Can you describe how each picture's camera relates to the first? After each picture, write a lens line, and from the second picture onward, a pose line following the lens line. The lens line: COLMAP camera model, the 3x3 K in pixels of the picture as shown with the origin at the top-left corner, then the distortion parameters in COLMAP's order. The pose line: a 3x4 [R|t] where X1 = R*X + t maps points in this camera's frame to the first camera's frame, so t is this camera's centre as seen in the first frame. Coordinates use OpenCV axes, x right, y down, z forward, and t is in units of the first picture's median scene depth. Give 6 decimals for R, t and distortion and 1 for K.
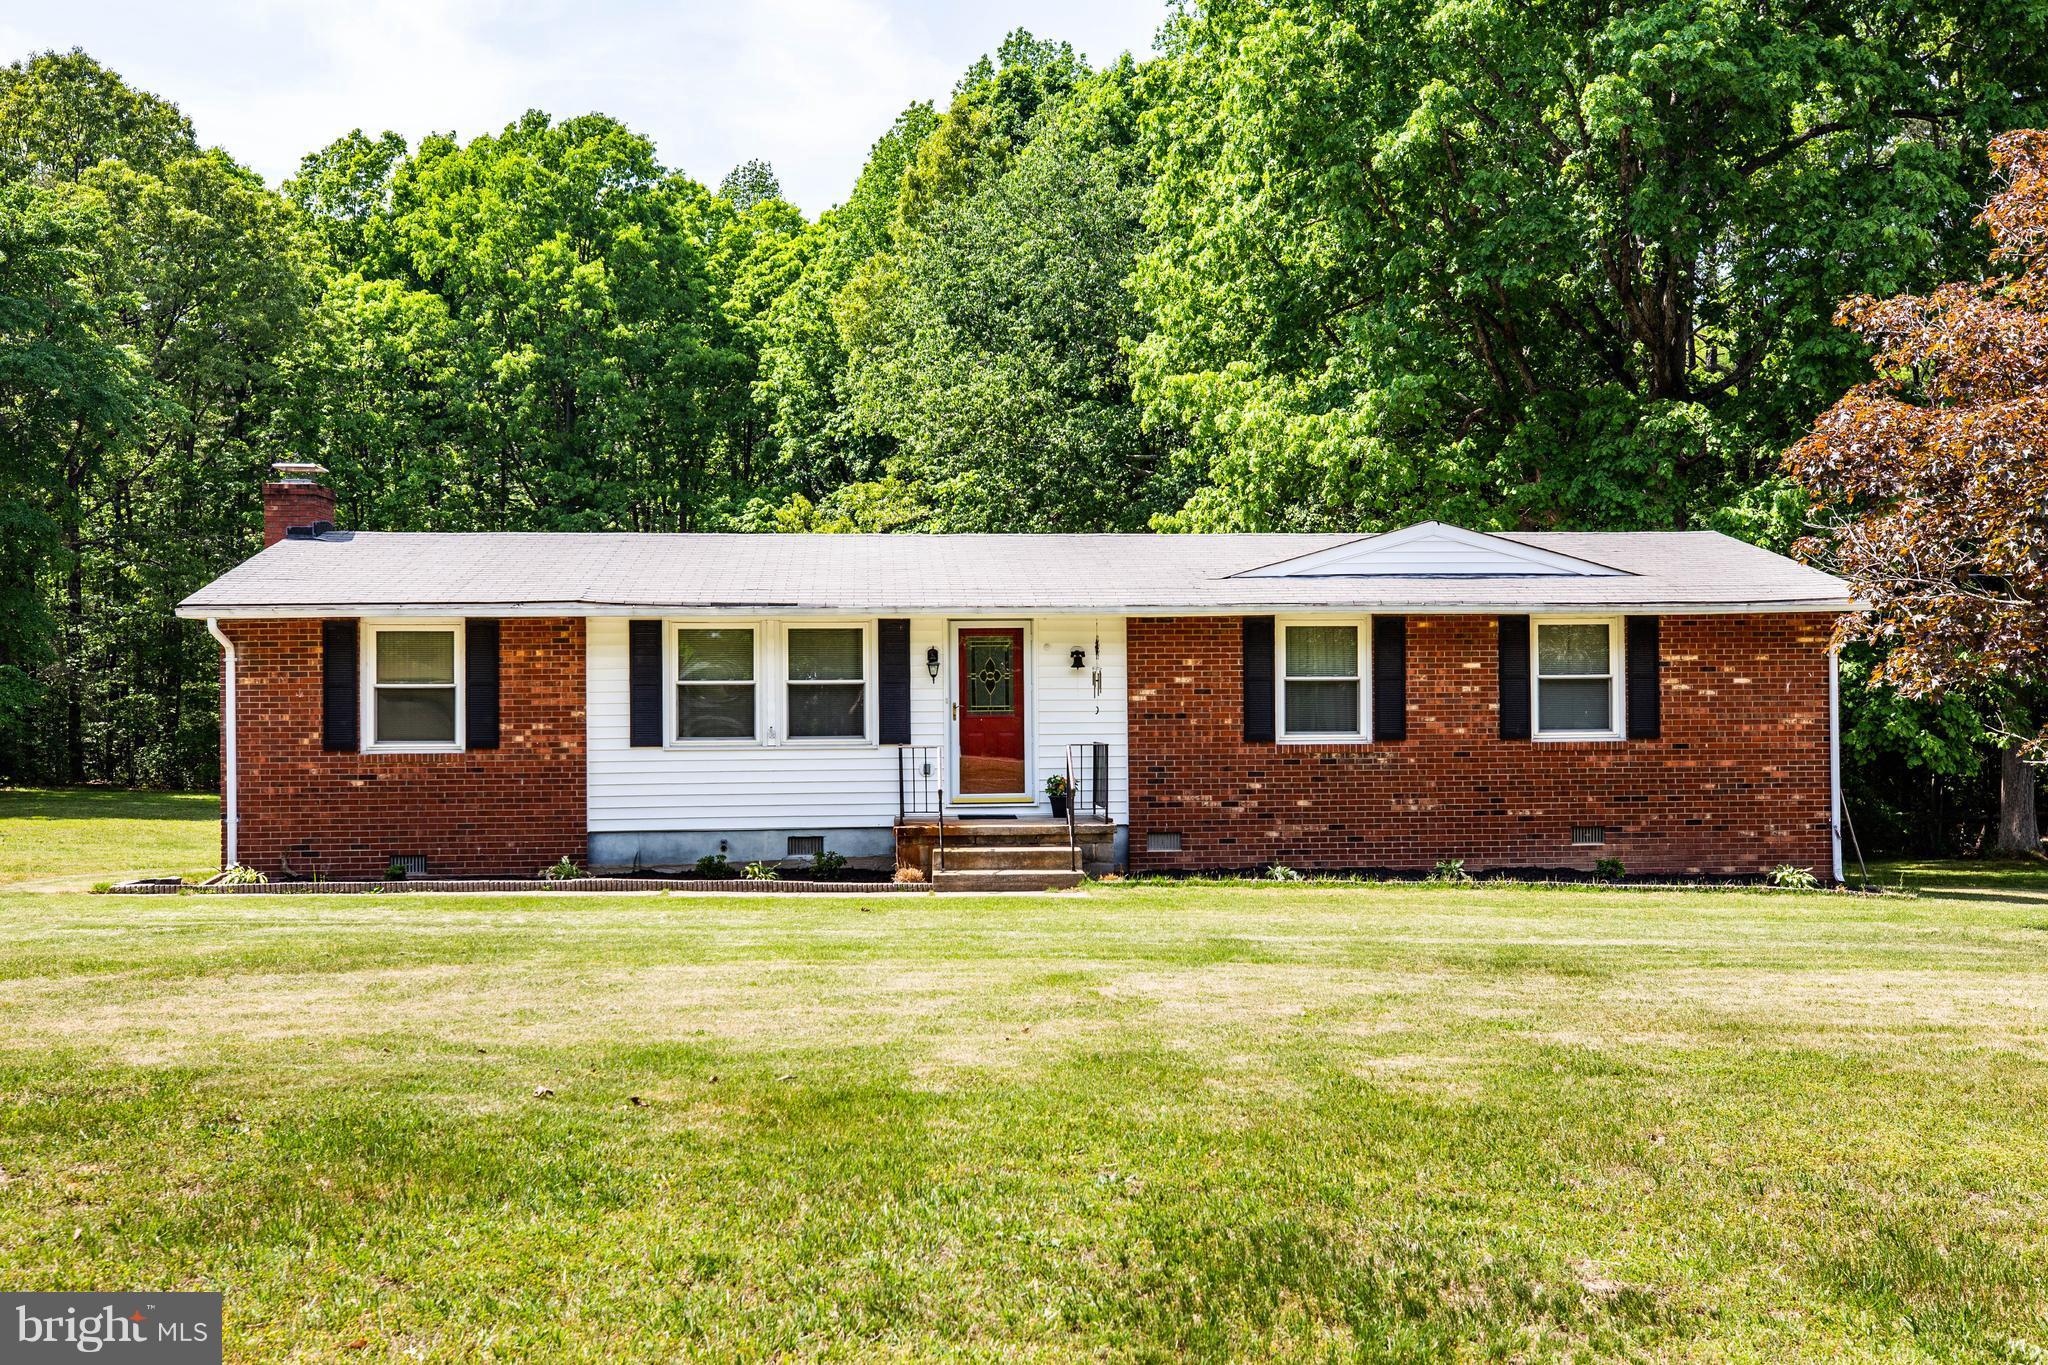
lens RADIAL K [[1909.4, 0, 1016.0], [0, 1909.4, 687.4], [0, 0, 1]] dist [0.048982, 0.000000]
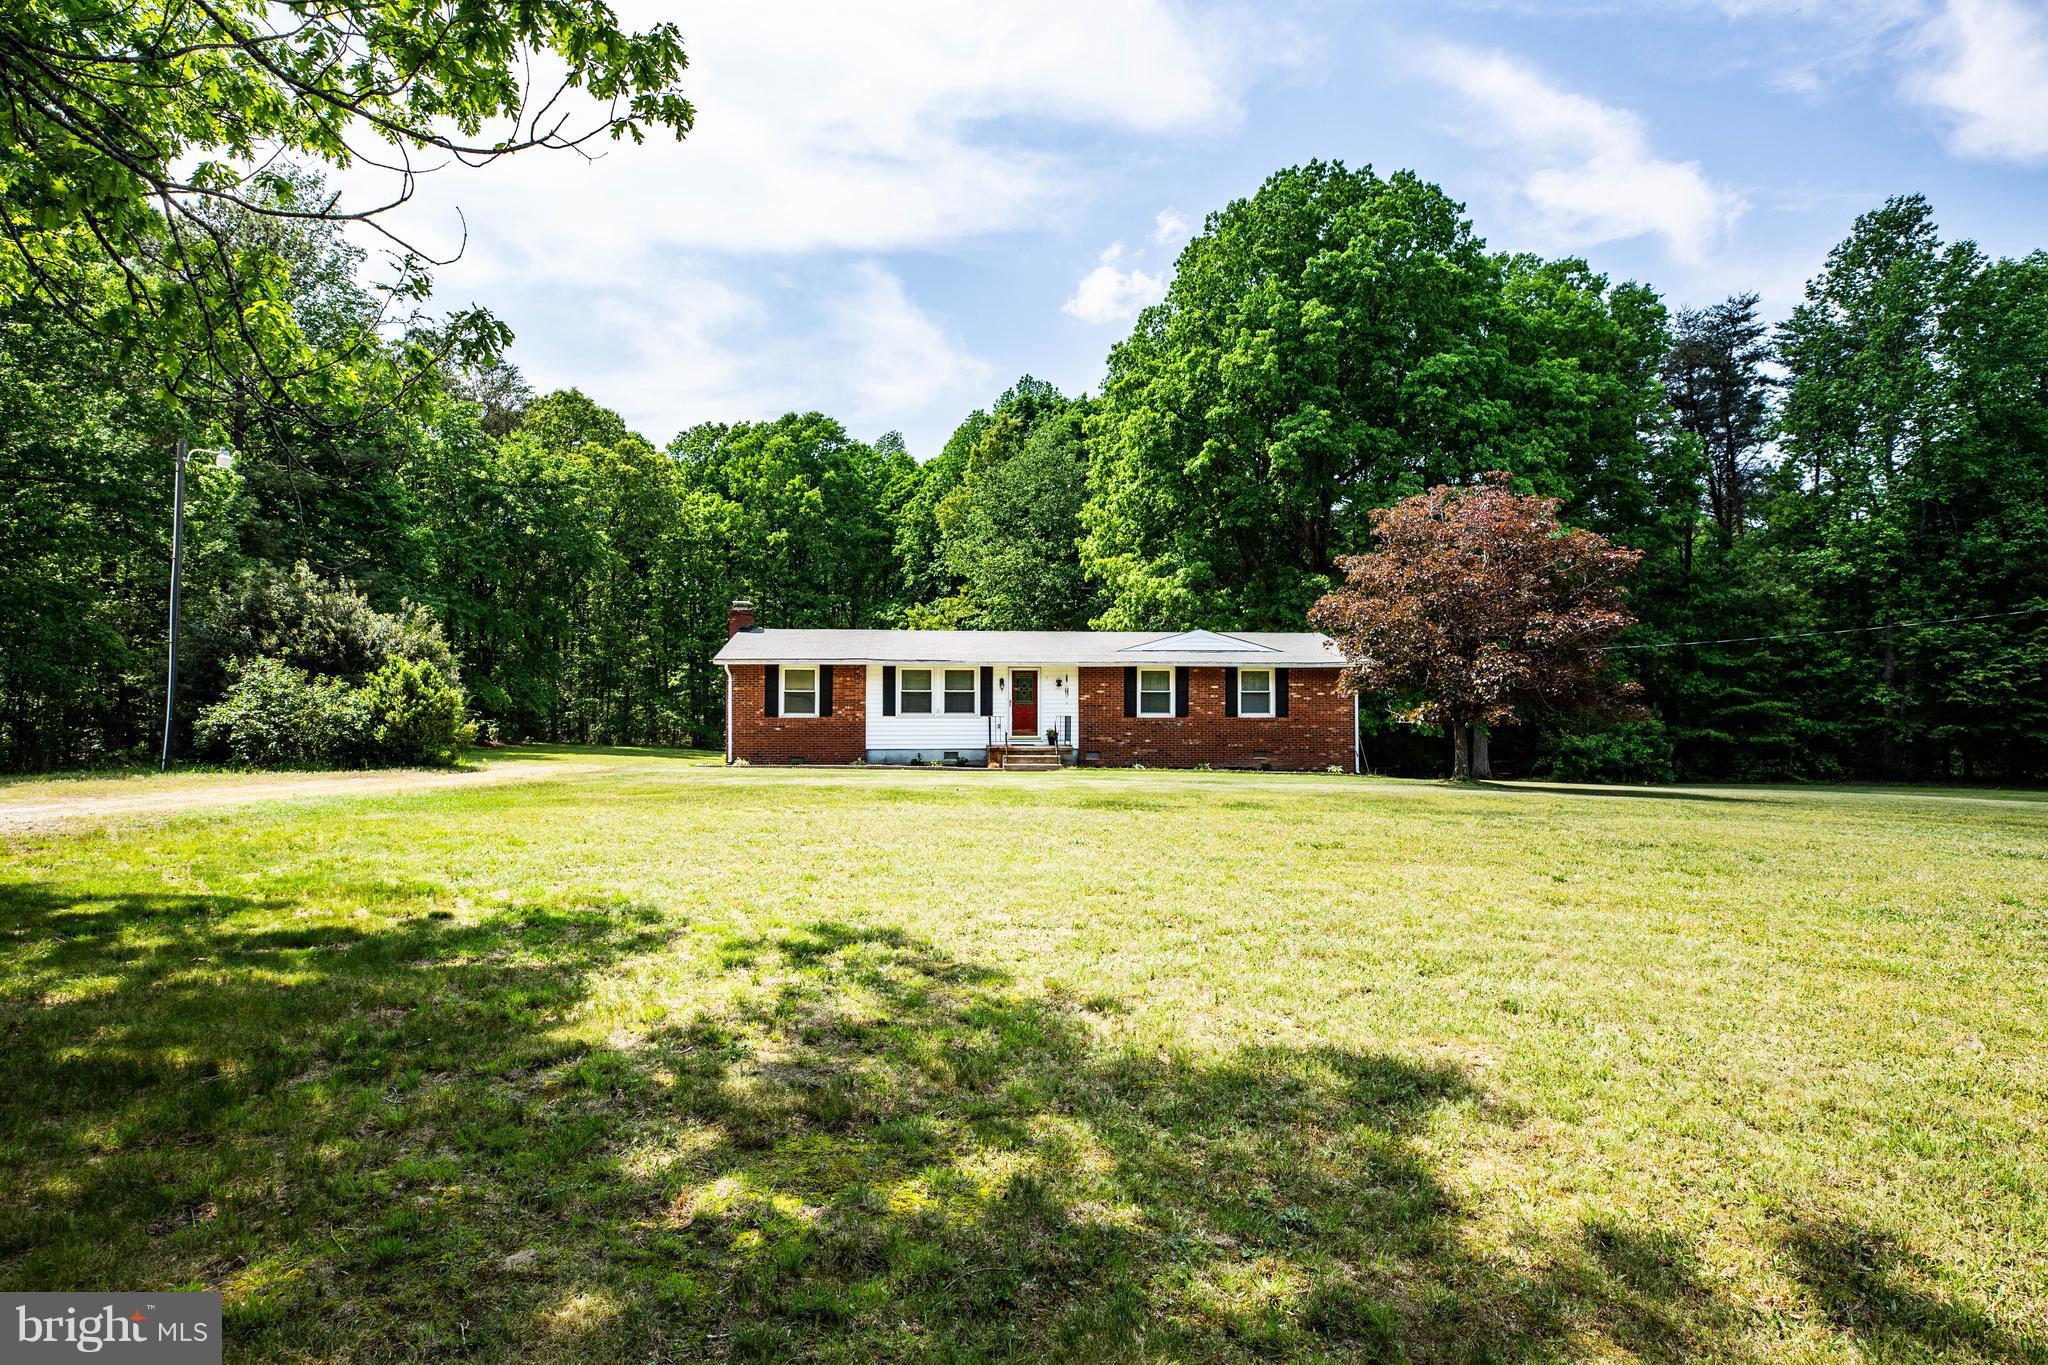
lens RADIAL K [[1064.1, 0, 1022.5], [0, 1064.1, 693.7], [0, 0, 1]] dist [-0.018343, 0.000491]
pose [[0.999943, 0.007848, 0.007302, -0.020201], [-0.007795, 0.999943, -0.007281, 0.007934], [-0.007358, 0.007224, 0.999947, -0.317212]]
